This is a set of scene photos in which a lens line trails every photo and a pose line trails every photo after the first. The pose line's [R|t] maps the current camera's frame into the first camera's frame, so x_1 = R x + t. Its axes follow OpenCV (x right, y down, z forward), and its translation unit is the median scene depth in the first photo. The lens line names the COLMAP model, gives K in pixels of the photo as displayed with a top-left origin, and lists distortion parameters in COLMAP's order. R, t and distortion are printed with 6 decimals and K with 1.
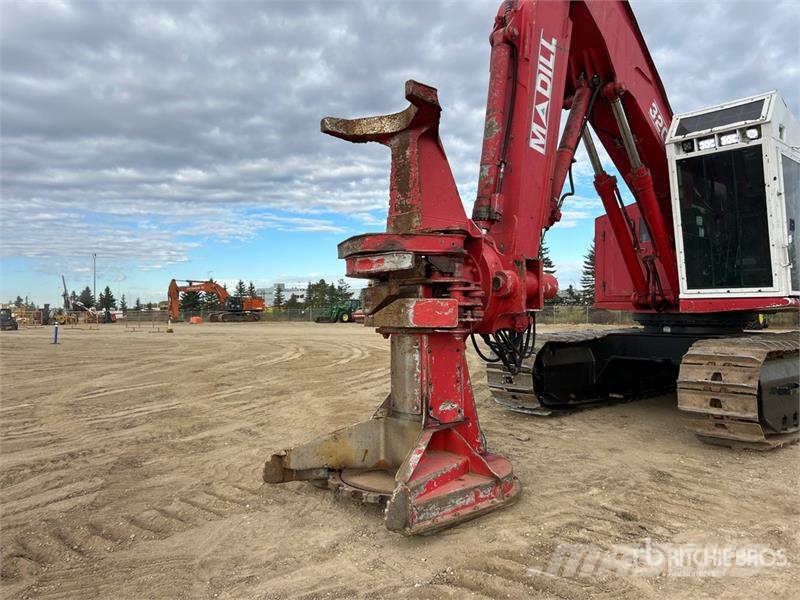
lens RADIAL K [[597.8, 0, 407.2], [0, 597.8, 294.1], [0, 0, 1]] dist [0.075673, -0.083403]
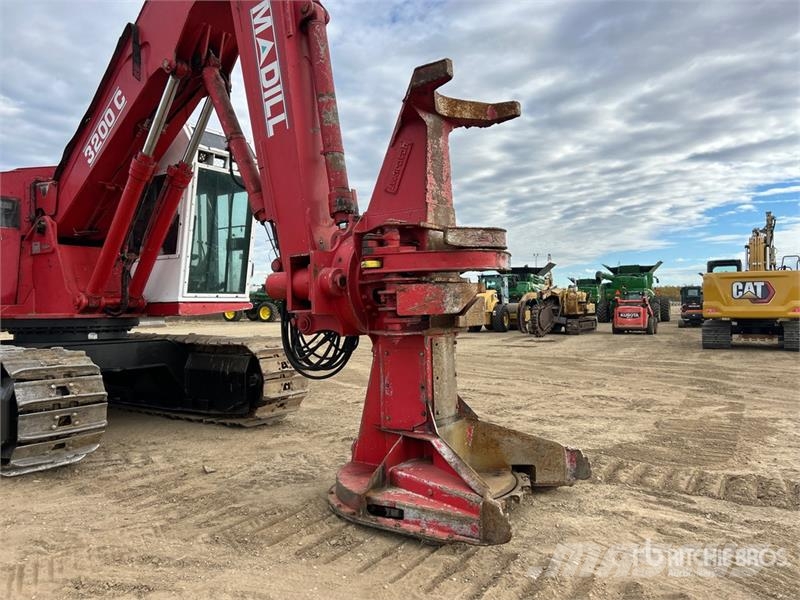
lens RADIAL K [[597.8, 0, 402.8], [0, 597.8, 303.4], [0, 0, 1]] dist [0.075673, -0.083403]
pose [[-0.215278, 0.016958, 0.976406, -0.686598], [-0.012740, 0.999715, -0.020172, 0.028887], [-0.976470, -0.016781, -0.215001, 0.954865]]
